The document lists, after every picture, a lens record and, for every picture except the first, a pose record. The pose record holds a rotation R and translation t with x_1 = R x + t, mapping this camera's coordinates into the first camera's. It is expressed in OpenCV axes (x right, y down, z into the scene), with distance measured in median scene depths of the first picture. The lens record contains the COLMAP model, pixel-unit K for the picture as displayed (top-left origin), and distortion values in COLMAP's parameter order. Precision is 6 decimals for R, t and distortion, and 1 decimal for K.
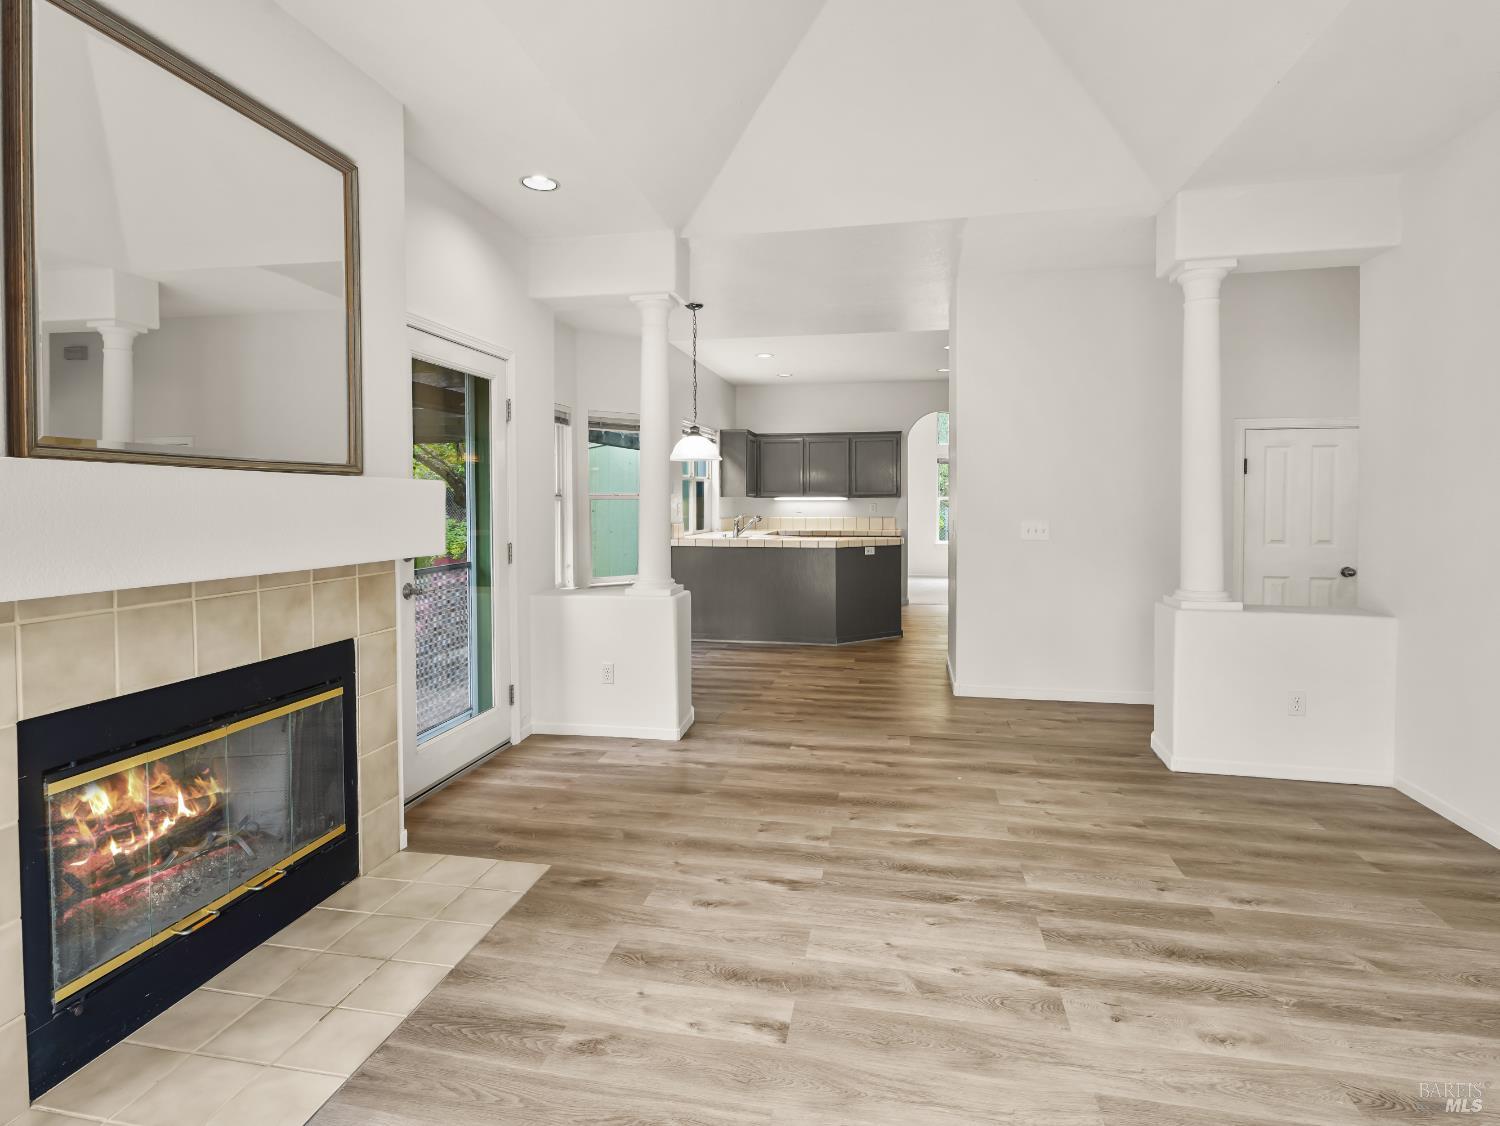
lens RADIAL K [[771.8, 0, 740.5], [0, 771.8, 530.7], [0, 0, 1]] dist [0.002791, 0.000863]
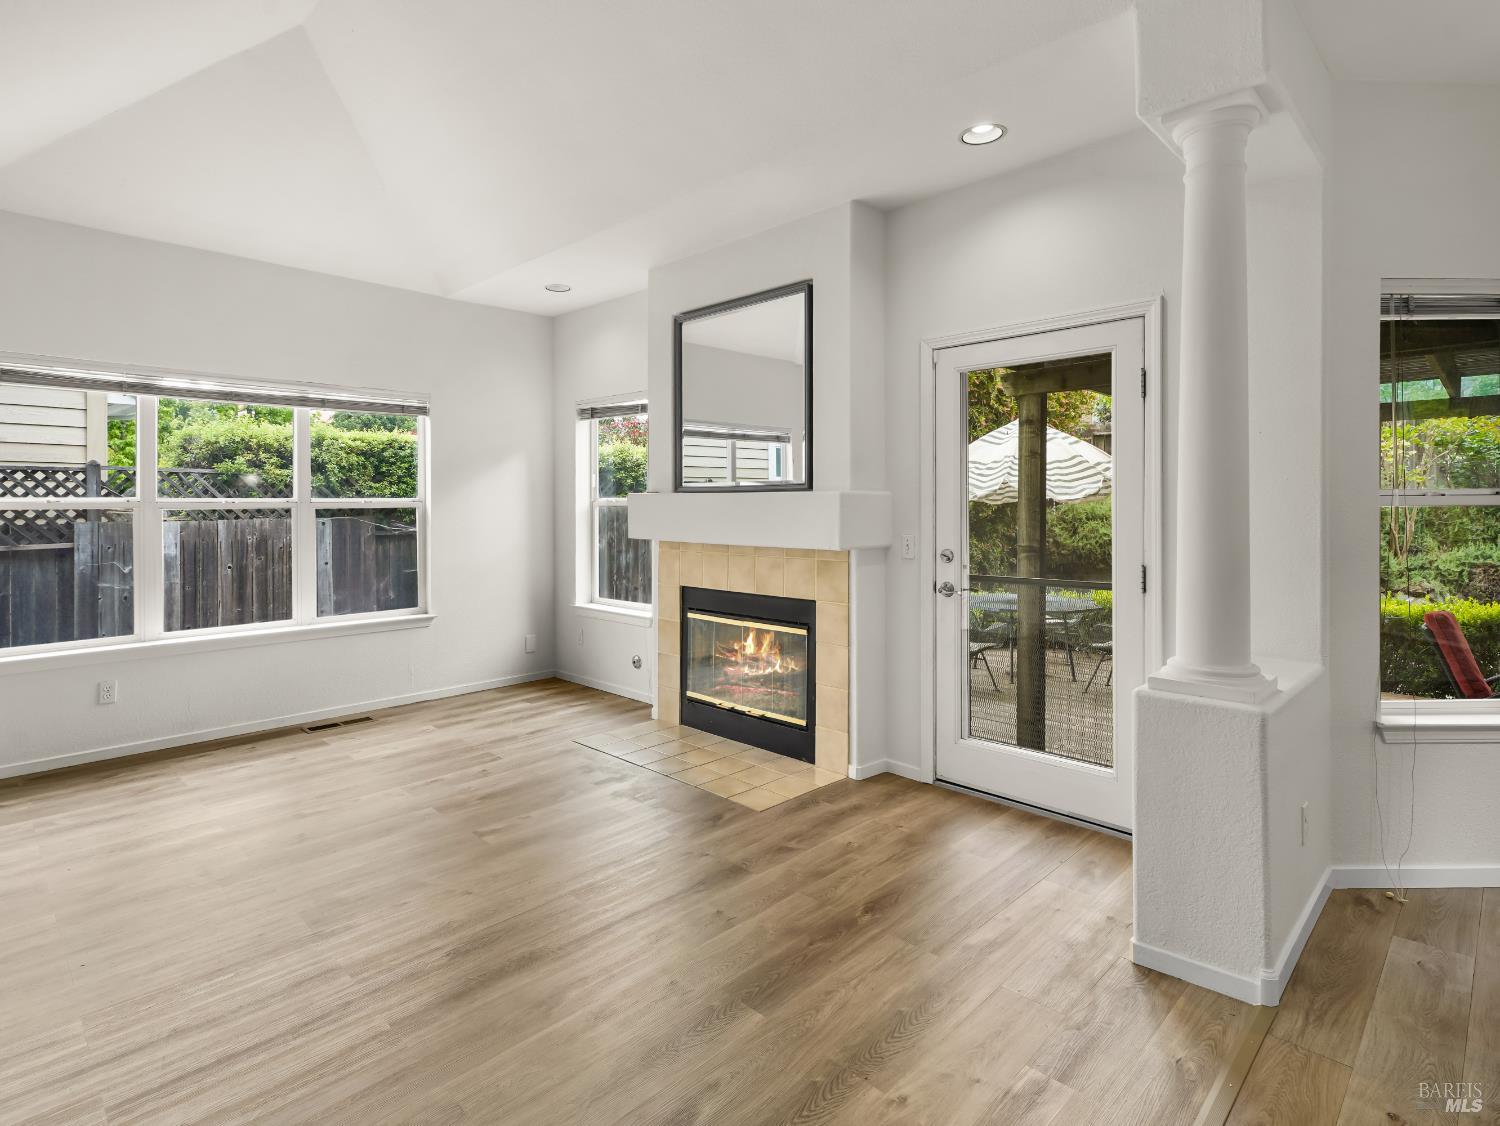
lens RADIAL K [[778.9, 0, 742.8], [0, 778.9, 502.3], [0, 0, 1]] dist [0.003801, -0.000041]
pose [[-0.540646, 0.002352, -0.841247, 0.699433], [-0.029857, 0.999312, 0.021983, -0.065250], [0.840720, 0.037002, -0.540204, 1.427829]]
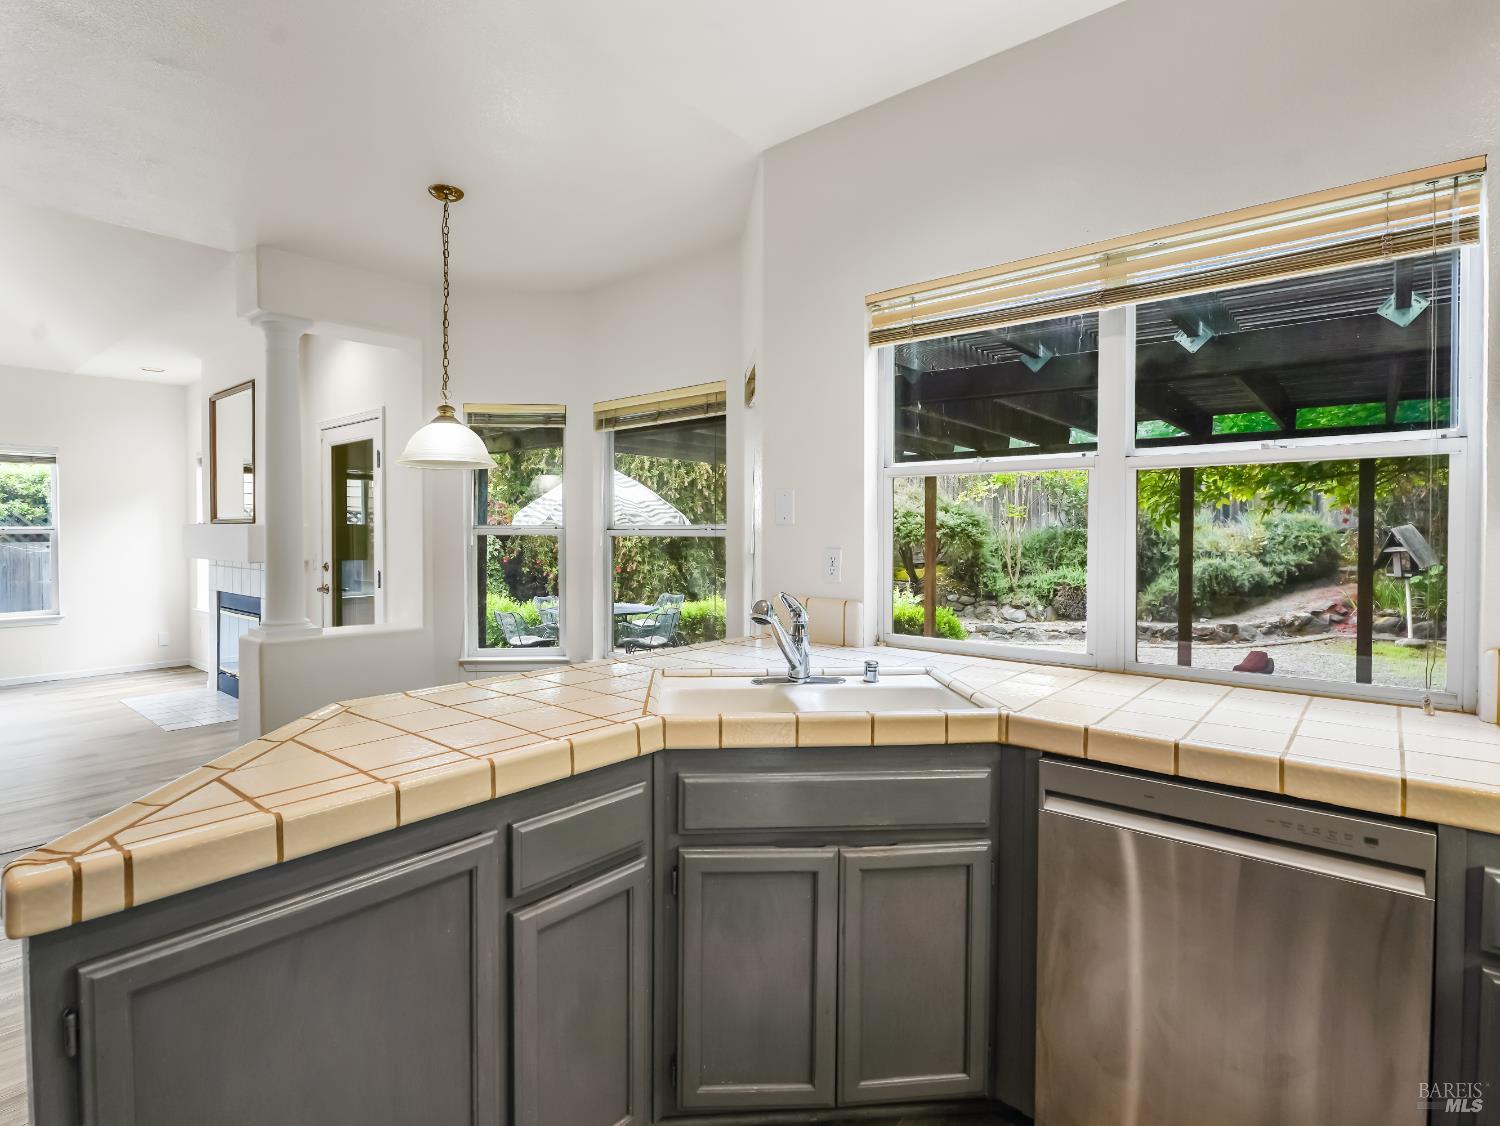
lens RADIAL K [[766.5, 0, 749.3], [0, 766.5, 545.6], [0, 0, 1]] dist [-0.022699, 0.015834]
pose [[-0.477475, 0.016335, -0.878494, 0.611535], [-0.036005, 0.998624, 0.038138, -0.117609], [0.877908, 0.049840, -0.476229, 2.733702]]
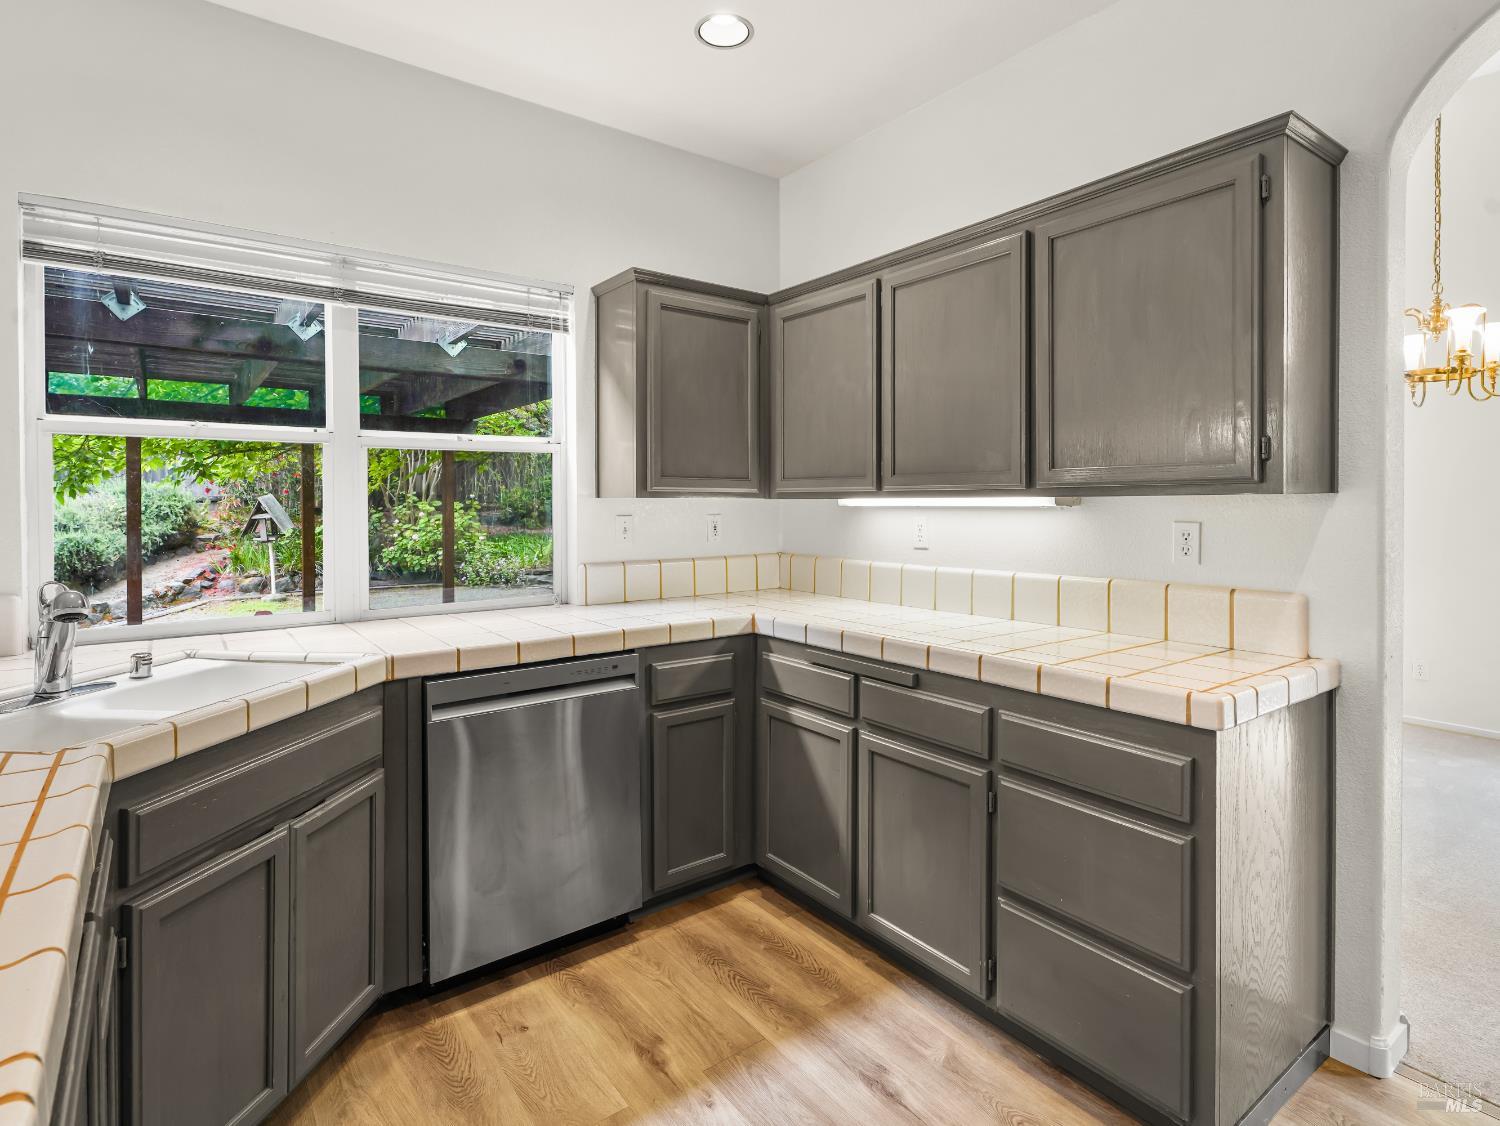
lens RADIAL K [[785.2, 0, 755.3], [0, 785.2, 510.7], [0, 0, 1]] dist [0.004397, 0.000462]
pose [[0.750720, 0.006894, -0.660585, 0.707969], [-0.021704, 0.999663, -0.014232, -0.102223], [0.660264, 0.025022, 0.750617, 2.356879]]
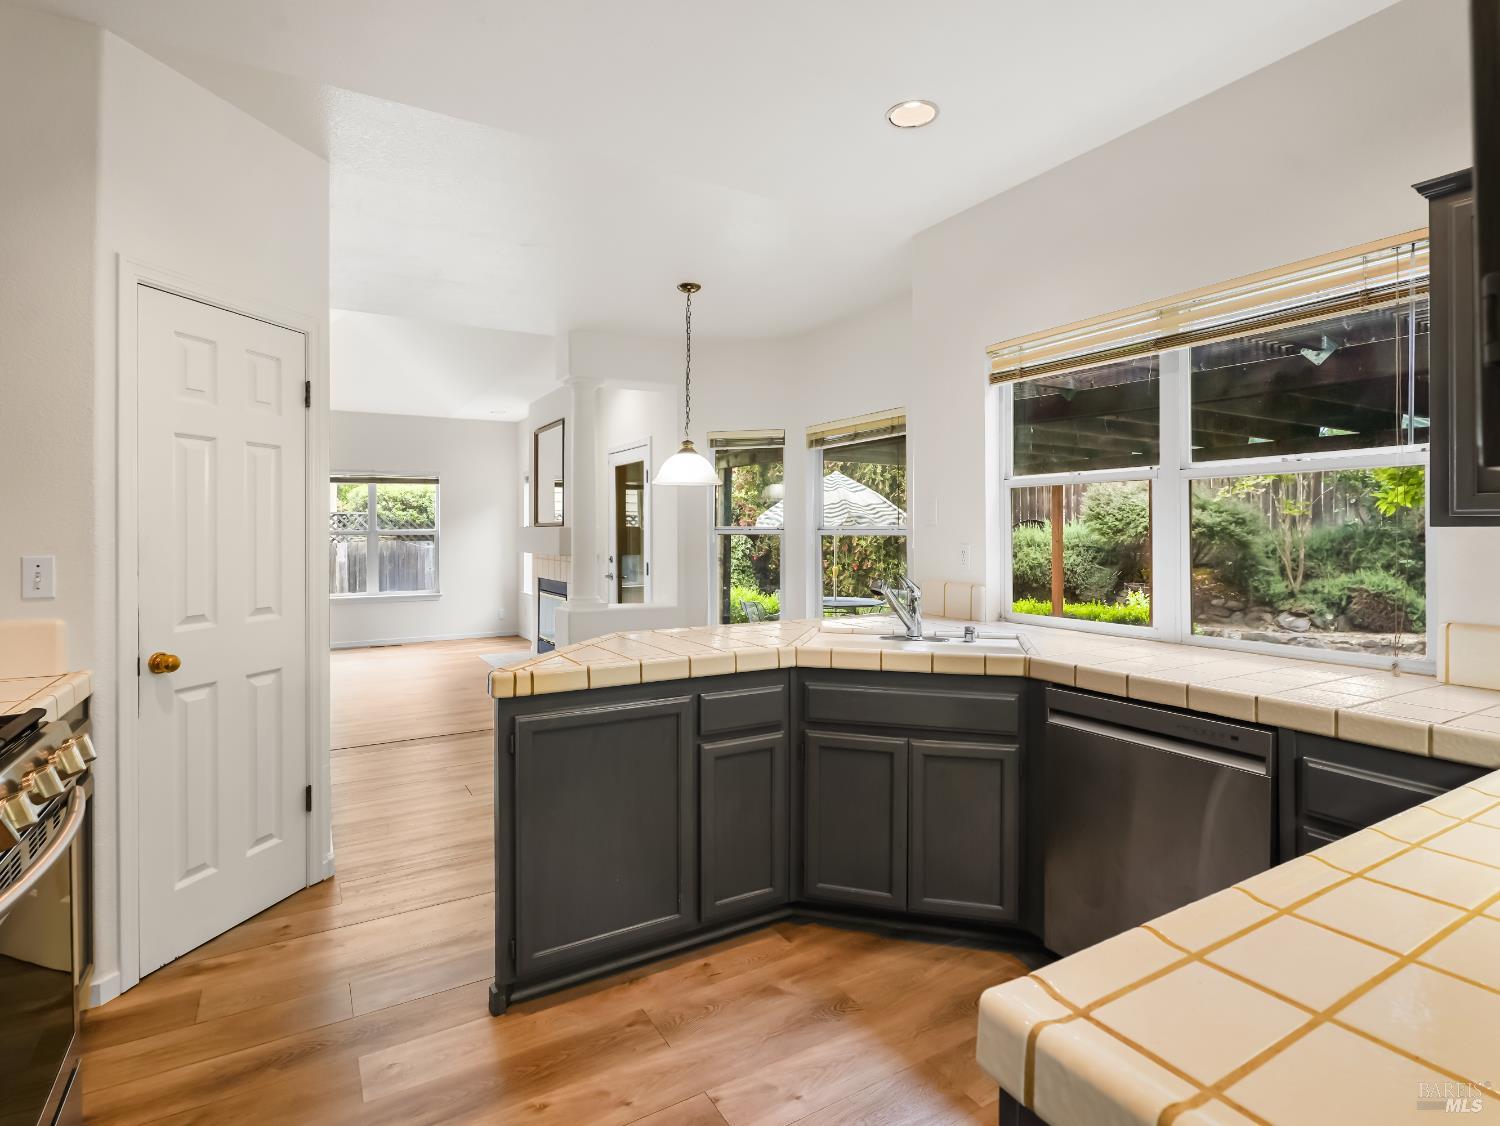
lens RADIAL K [[771.8, 0, 740.5], [0, 771.8, 530.7], [0, 0, 1]] dist [0.002791, 0.000863]
pose [[-0.745118, 0.001050, -0.666931, 0.790288], [-0.024028, 0.999307, 0.028418, -0.127726], [0.666499, 0.037199, -0.744577, 3.020815]]
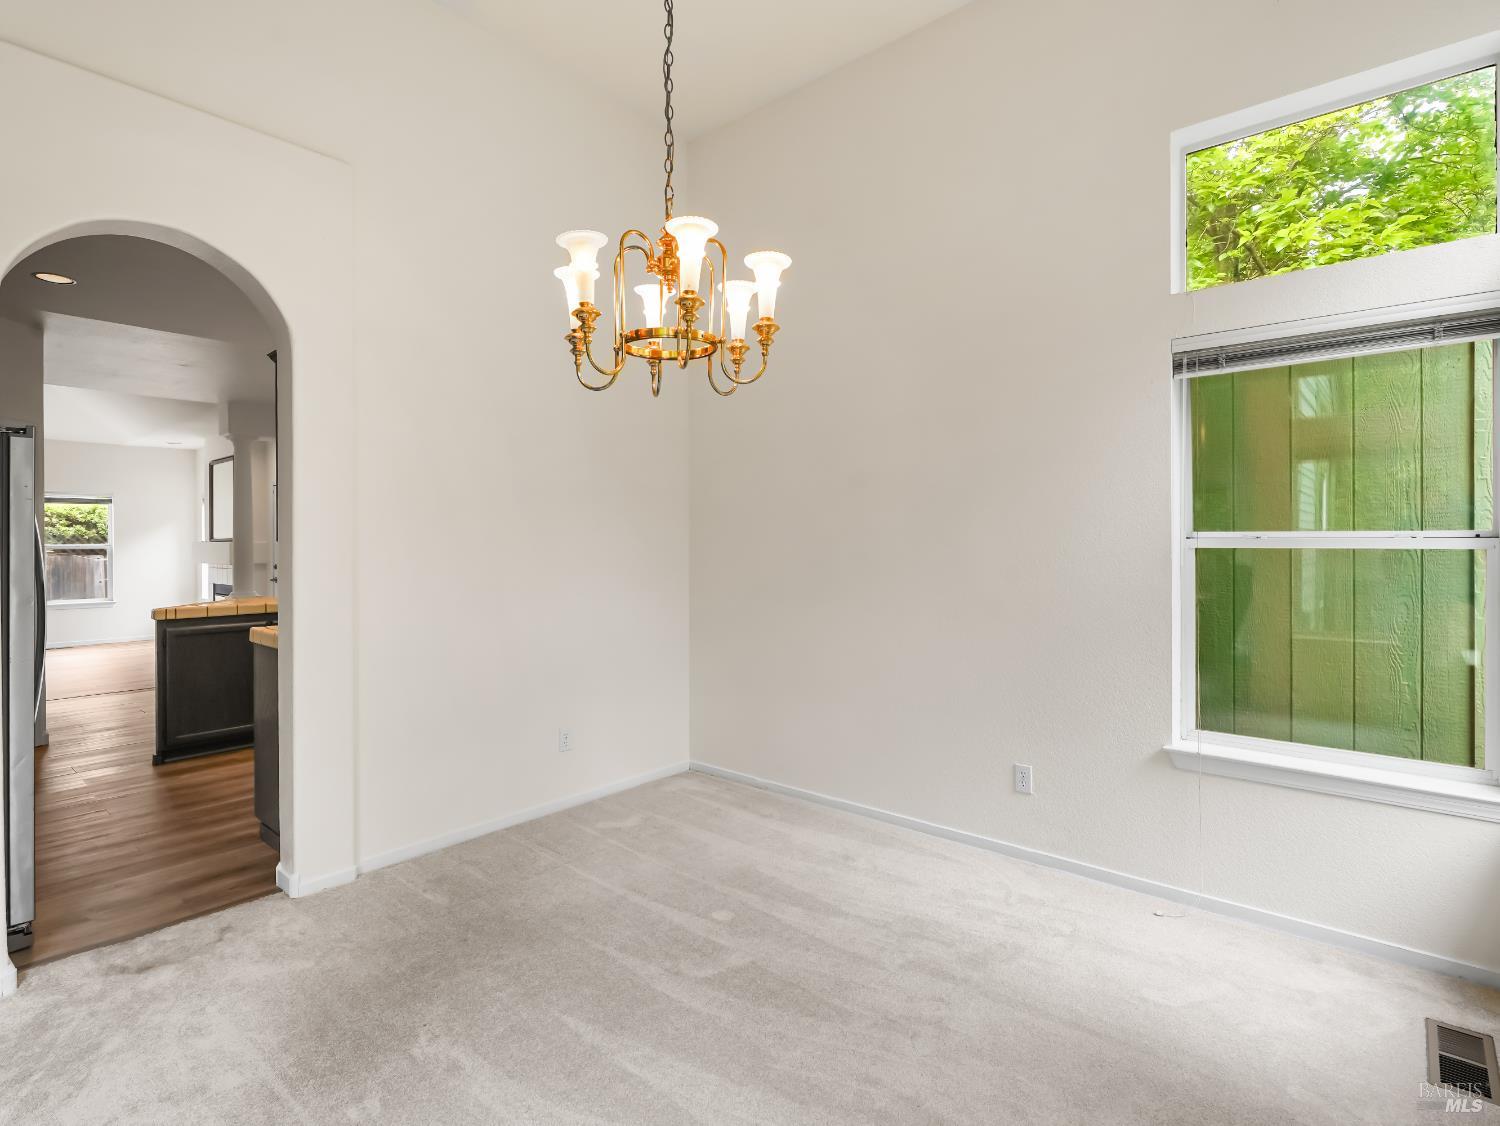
lens RADIAL K [[767.5, 0, 753.7], [0, 767.5, 540.6], [0, 0, 1]] dist [0.004921, -0.000110]
pose [[-0.489142, 0.000360, -0.872204, 1.242145], [-0.028301, 0.999467, 0.016284, -0.170616], [0.871745, 0.032649, -0.488871, 4.135188]]
